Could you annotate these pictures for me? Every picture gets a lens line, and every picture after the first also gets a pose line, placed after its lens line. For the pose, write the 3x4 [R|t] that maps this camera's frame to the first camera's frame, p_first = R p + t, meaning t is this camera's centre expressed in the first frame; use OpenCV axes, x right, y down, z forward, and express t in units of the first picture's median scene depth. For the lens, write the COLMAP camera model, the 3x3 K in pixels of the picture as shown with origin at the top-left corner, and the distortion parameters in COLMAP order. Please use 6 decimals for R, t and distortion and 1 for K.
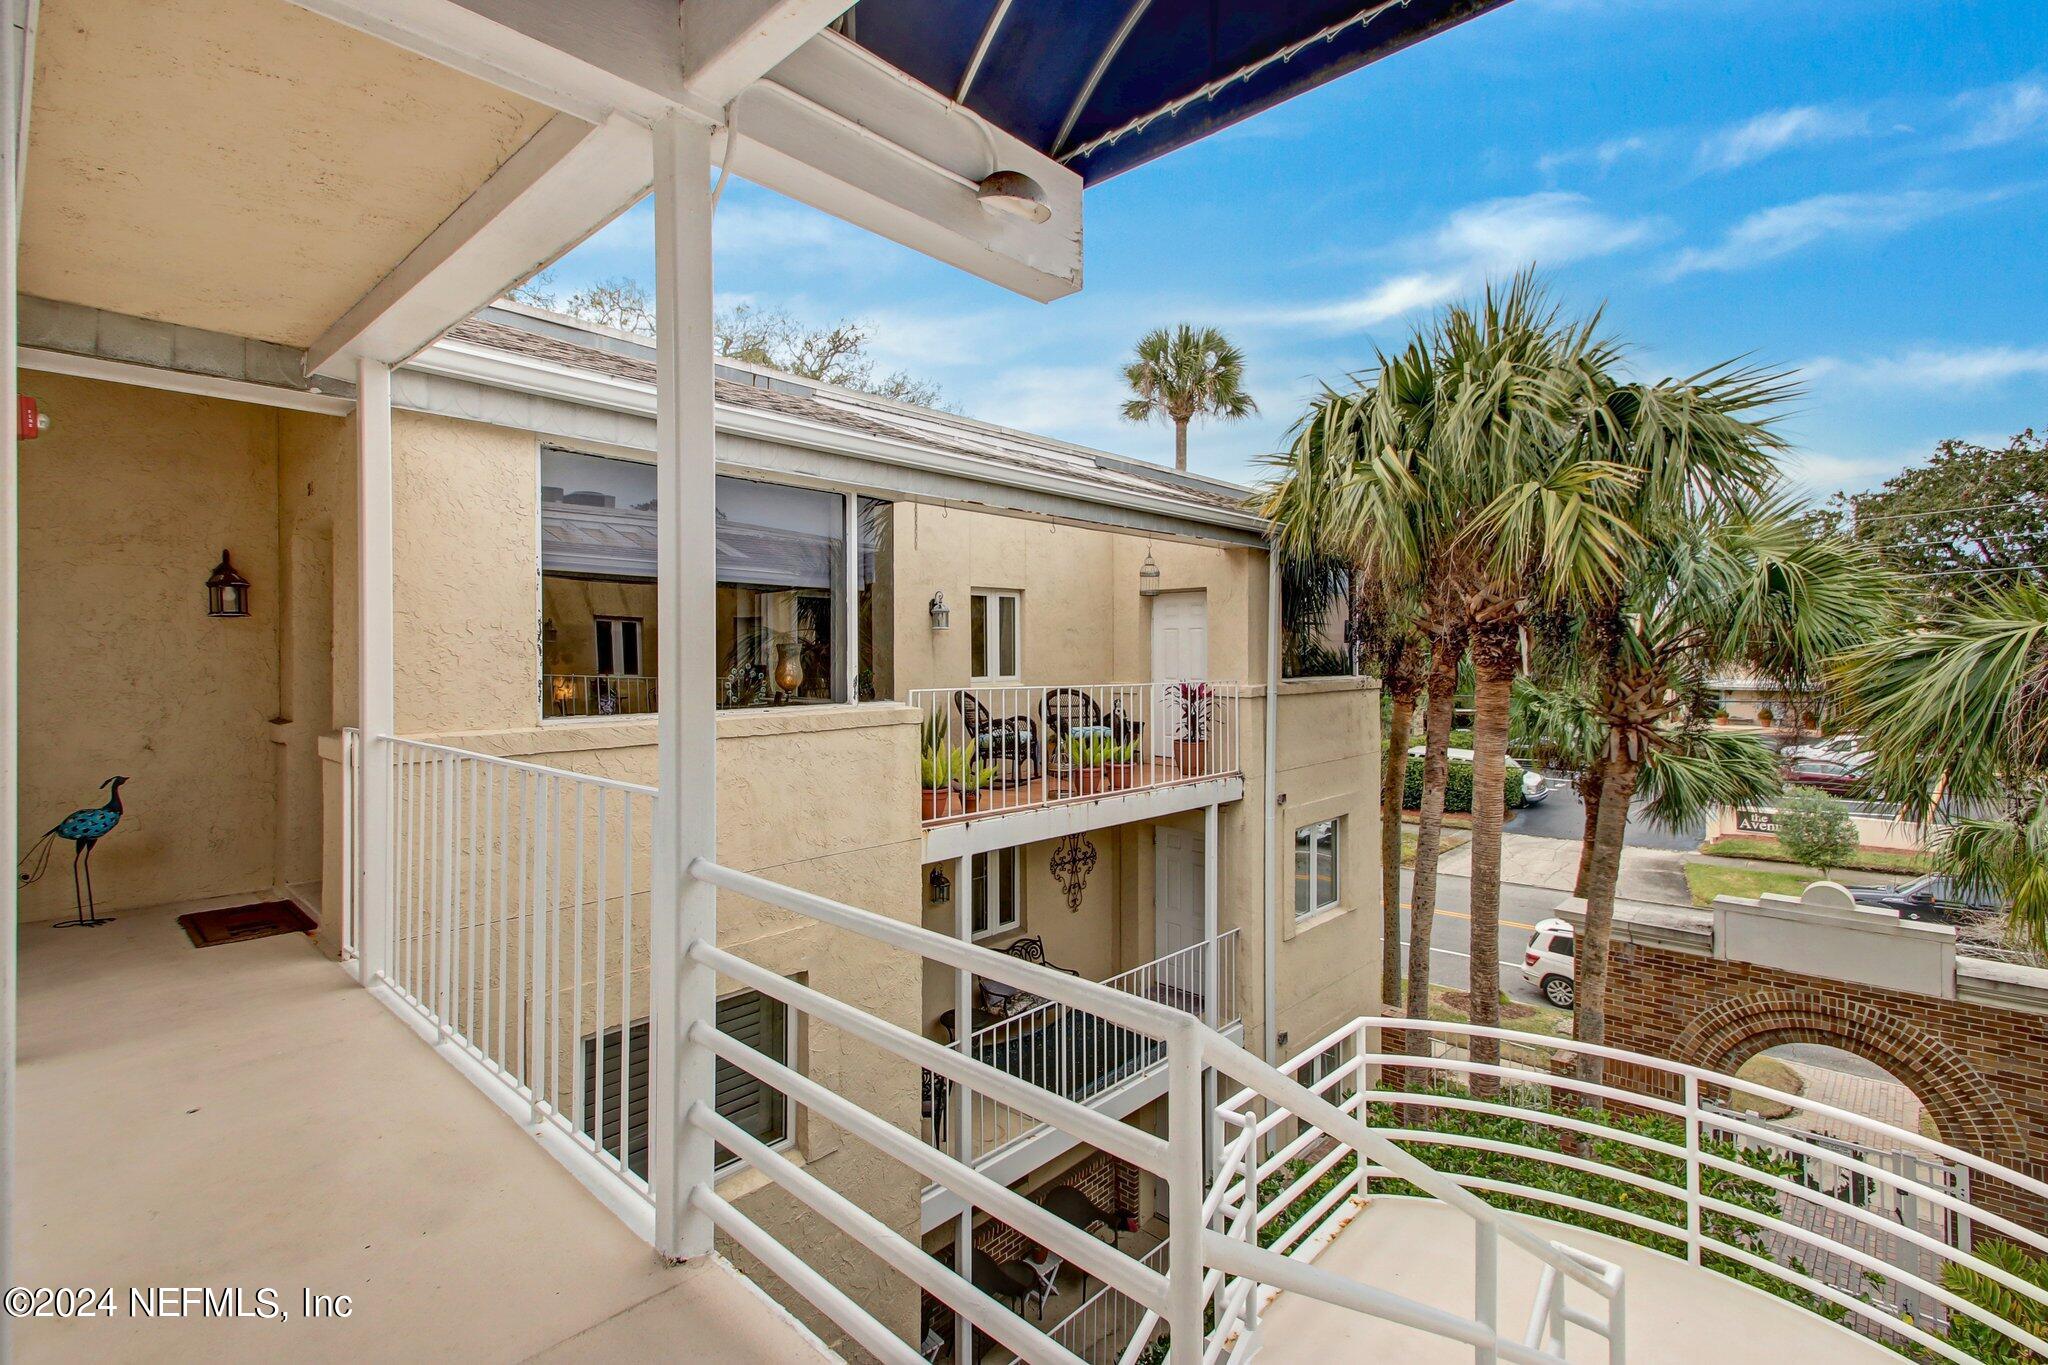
lens RADIAL K [[969.6, 0, 1034.8], [0, 969.6, 673.5], [0, 0, 1]] dist [0.020354, -0.007765]
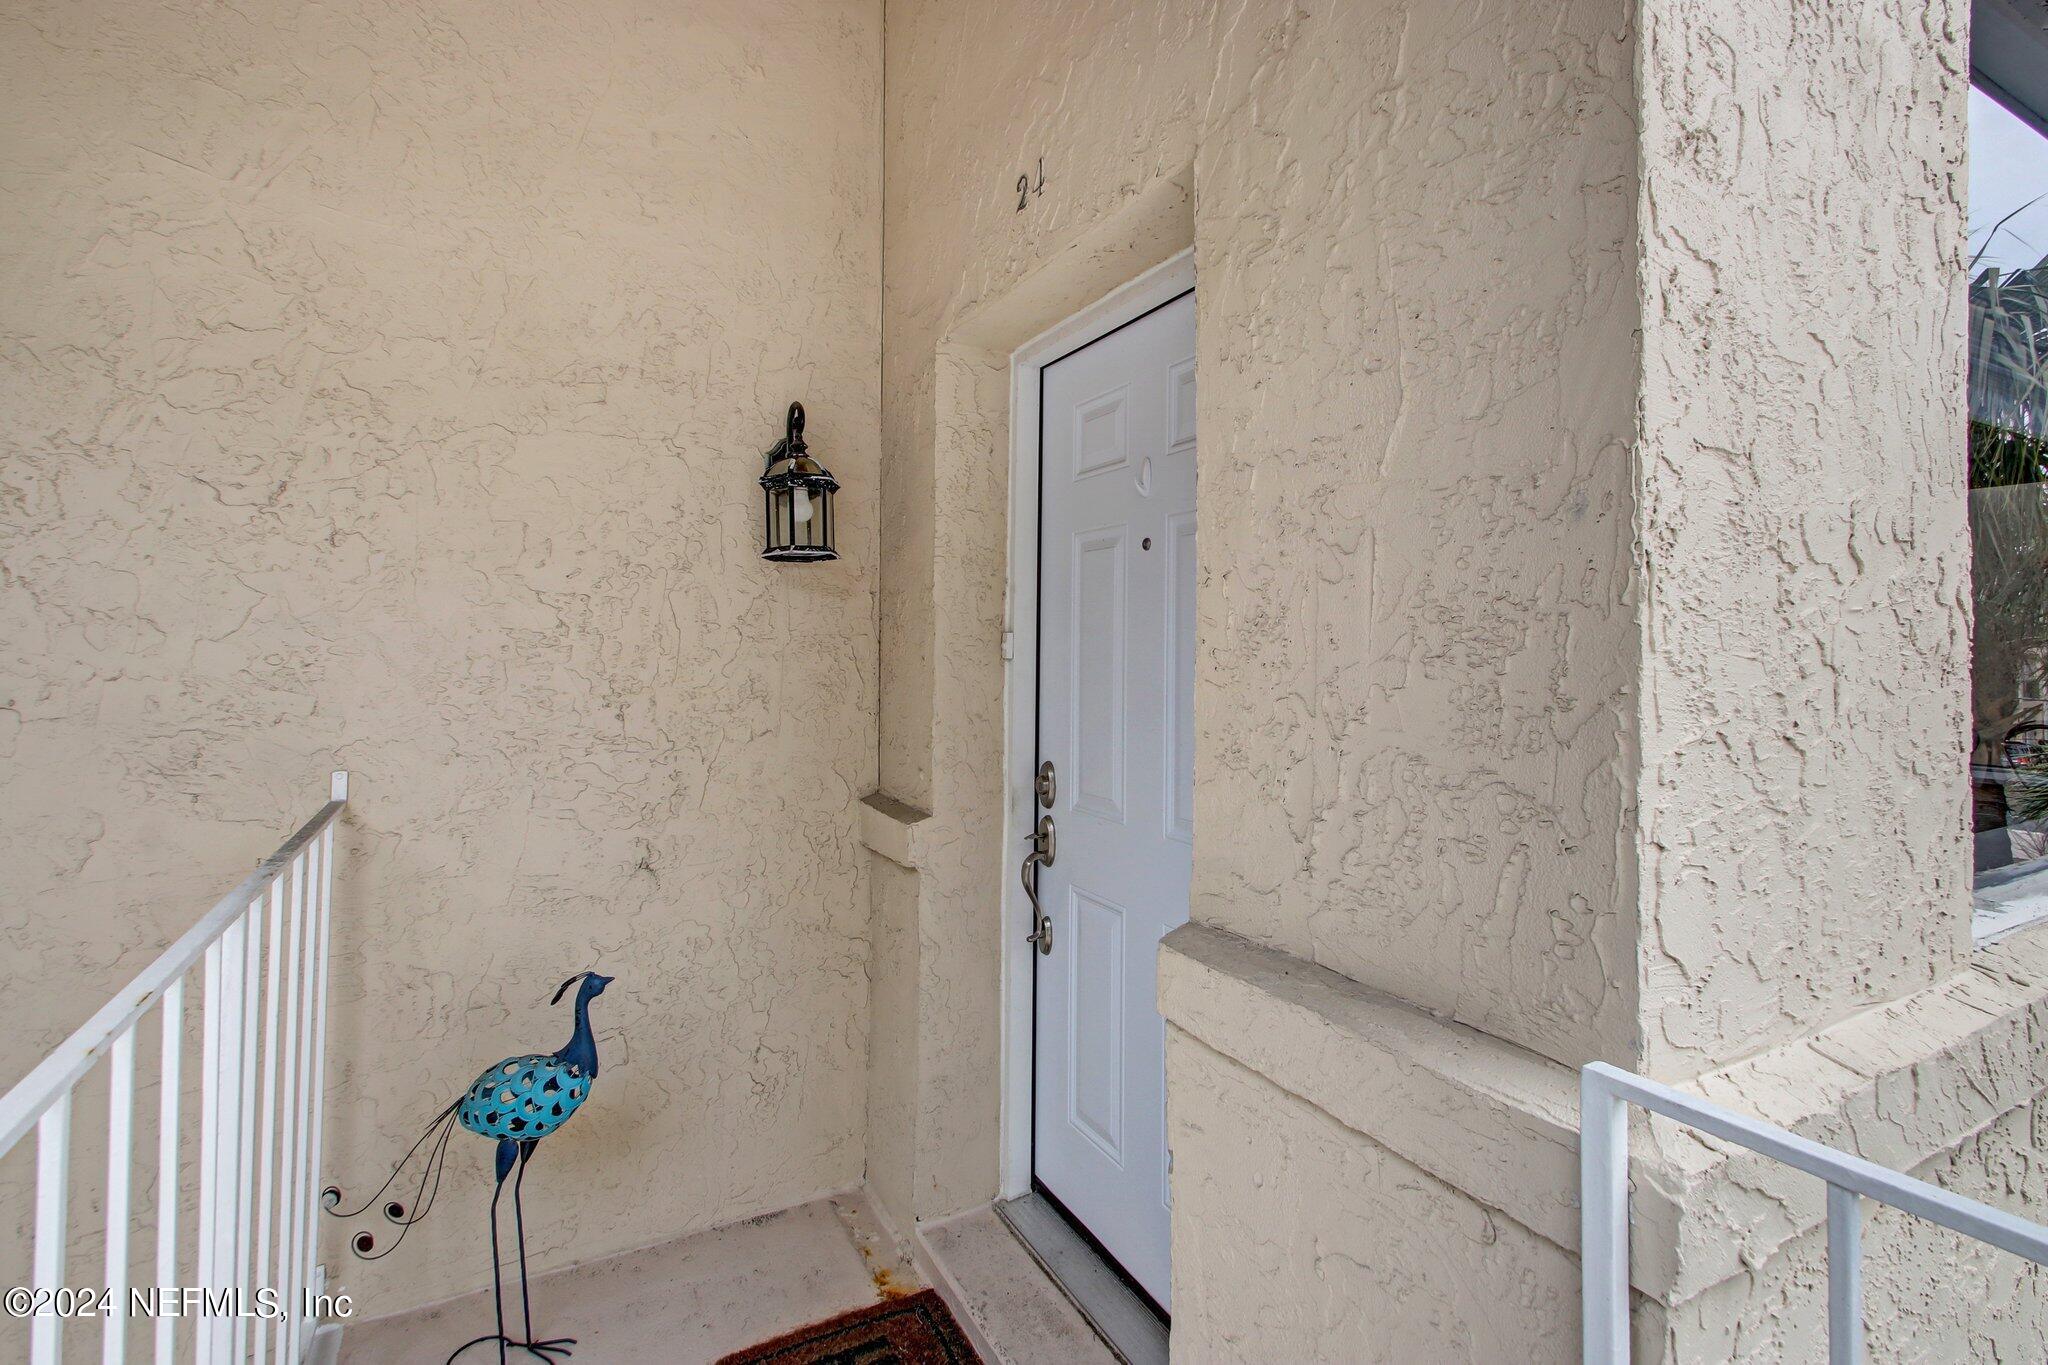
lens RADIAL K [[969.6, 0, 1015.4], [0, 969.6, 660.9], [0, 0, 1]] dist [0.020354, -0.007765]
pose [[0.943496, 0.013127, -0.331123, -0.585860], [-0.014534, 0.999893, -0.001774, -0.014409], [0.331064, 0.006486, 0.943586, 0.624210]]
